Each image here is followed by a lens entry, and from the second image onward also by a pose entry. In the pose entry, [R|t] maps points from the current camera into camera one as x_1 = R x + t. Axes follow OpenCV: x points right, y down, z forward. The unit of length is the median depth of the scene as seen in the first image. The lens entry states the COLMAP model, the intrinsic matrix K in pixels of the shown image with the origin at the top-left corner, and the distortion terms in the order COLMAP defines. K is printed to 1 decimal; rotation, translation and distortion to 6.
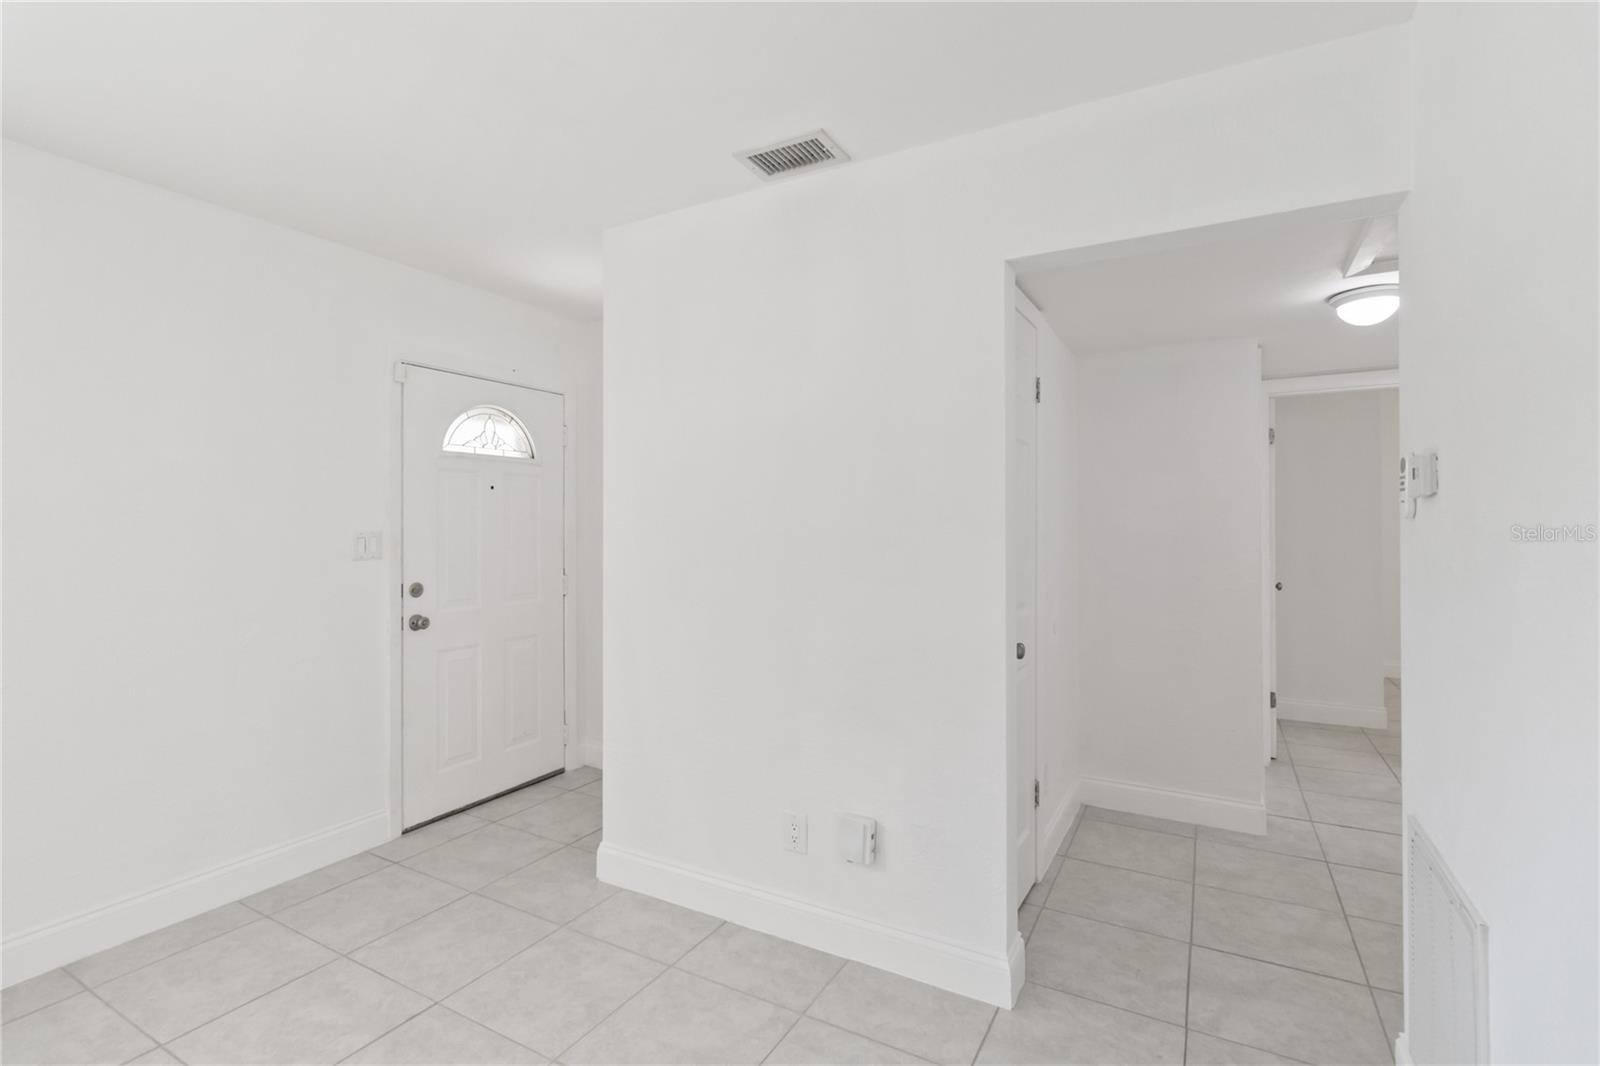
lens RADIAL K [[739.5, 0, 796.3], [0, 739.5, 510.8], [0, 0, 1]] dist [0.000075, -0.000210]
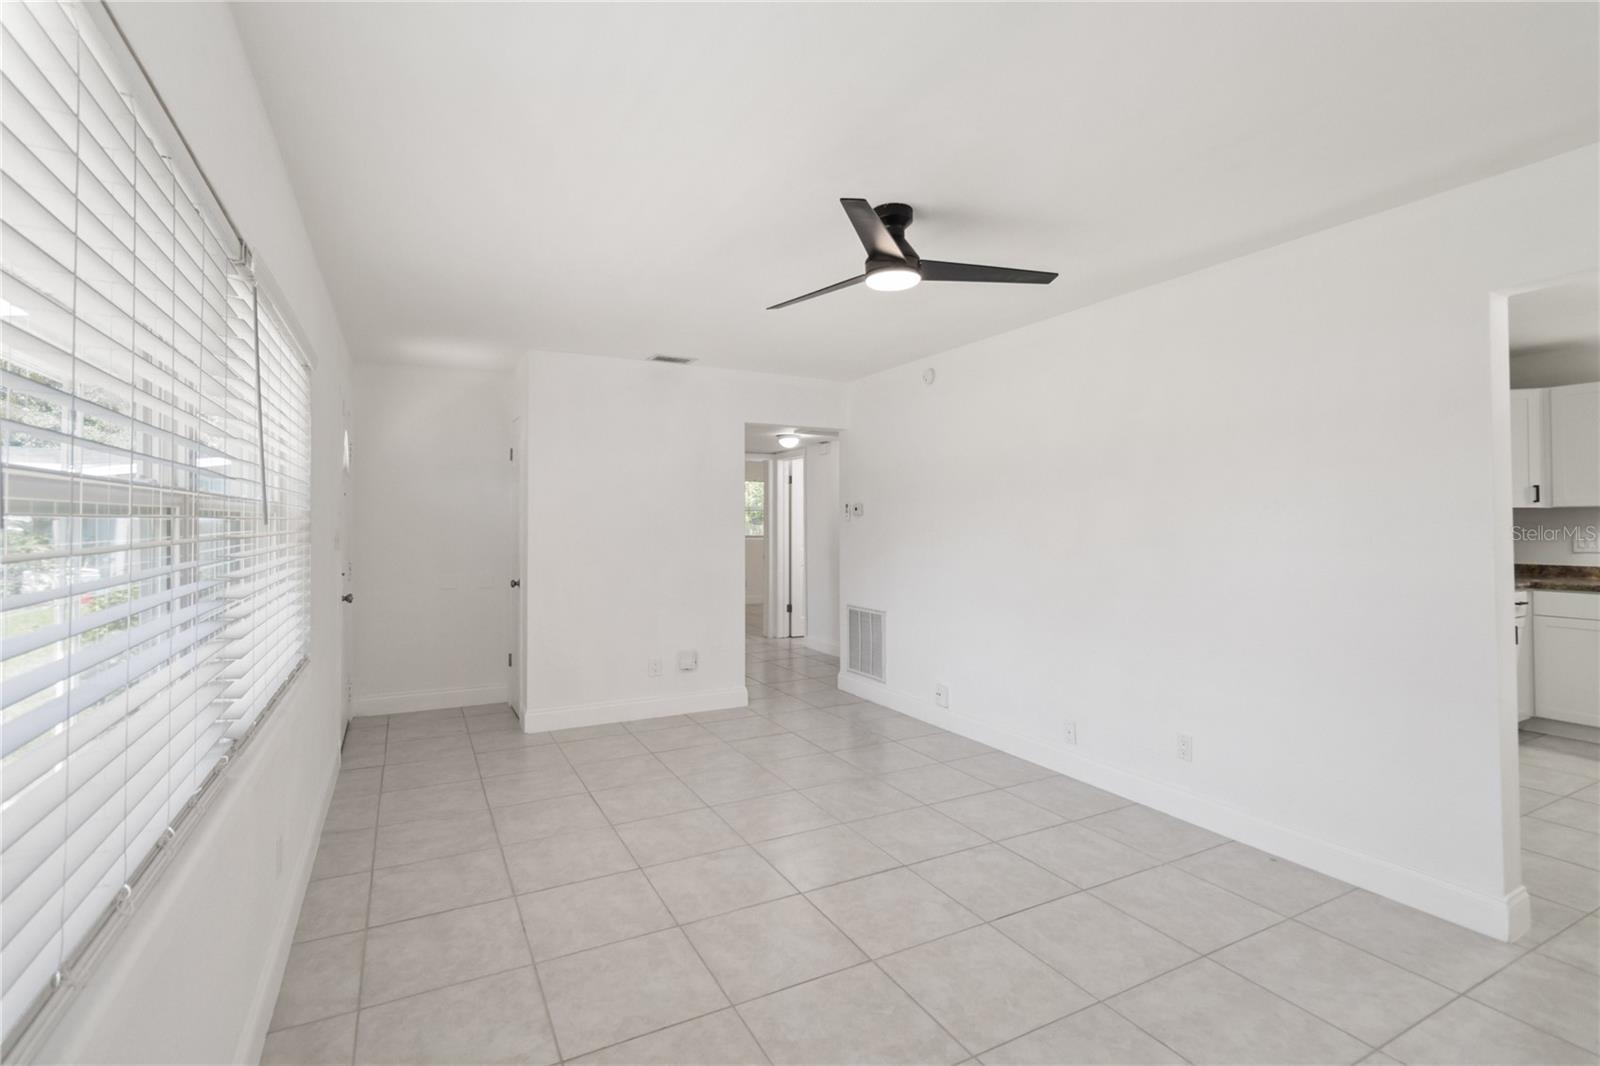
lens RADIAL K [[739.5, 0, 796.3], [0, 739.5, 510.8], [0, 0, 1]] dist [0.000075, -0.000210]
pose [[0.538799, 0.011169, 0.842360, -1.359457], [-0.010107, 0.999926, -0.006794, -0.004132], [-0.842374, -0.004853, 0.538872, -0.425609]]
